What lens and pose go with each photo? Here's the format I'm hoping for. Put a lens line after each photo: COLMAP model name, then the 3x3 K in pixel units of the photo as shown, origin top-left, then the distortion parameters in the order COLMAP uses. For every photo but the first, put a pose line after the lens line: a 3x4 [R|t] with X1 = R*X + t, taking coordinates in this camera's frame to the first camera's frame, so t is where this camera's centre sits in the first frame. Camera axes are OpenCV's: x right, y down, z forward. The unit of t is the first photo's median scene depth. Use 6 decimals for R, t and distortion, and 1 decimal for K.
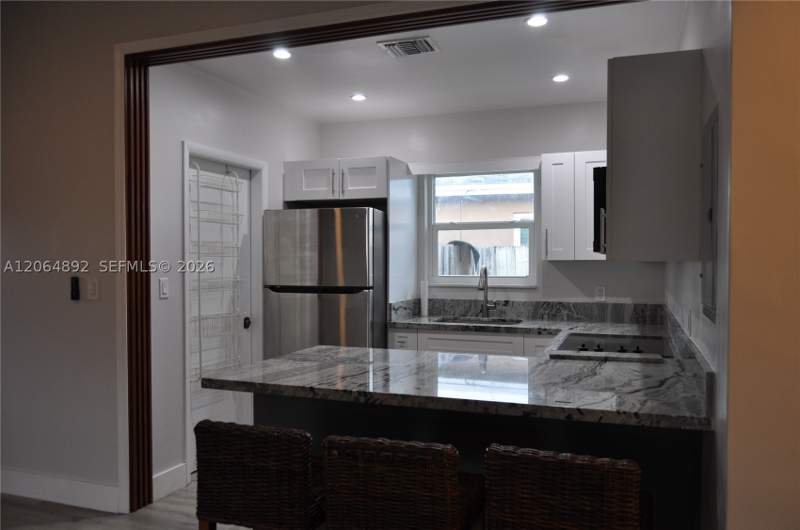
lens RADIAL K [[609.3, 0, 402.7], [0, 609.3, 264.1], [0, 0, 1]] dist [0.003742, 0.002248]
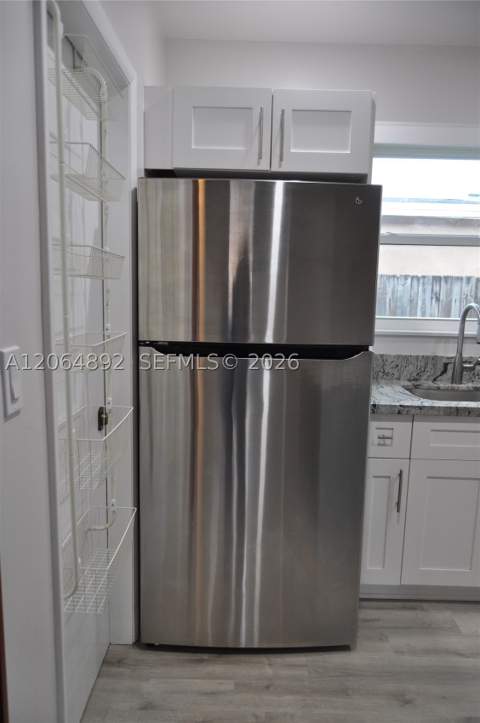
lens RADIAL K [[550.7, 0, 237.6], [0, 550.7, 365.4], [0, 0, 1]] dist [0.003742, 0.002248]
pose [[0.945522, -0.024528, 0.324634, -0.288358], [-0.017984, 0.991700, 0.127309, -0.002252], [-0.325062, -0.126212, 0.937233, 0.553099]]
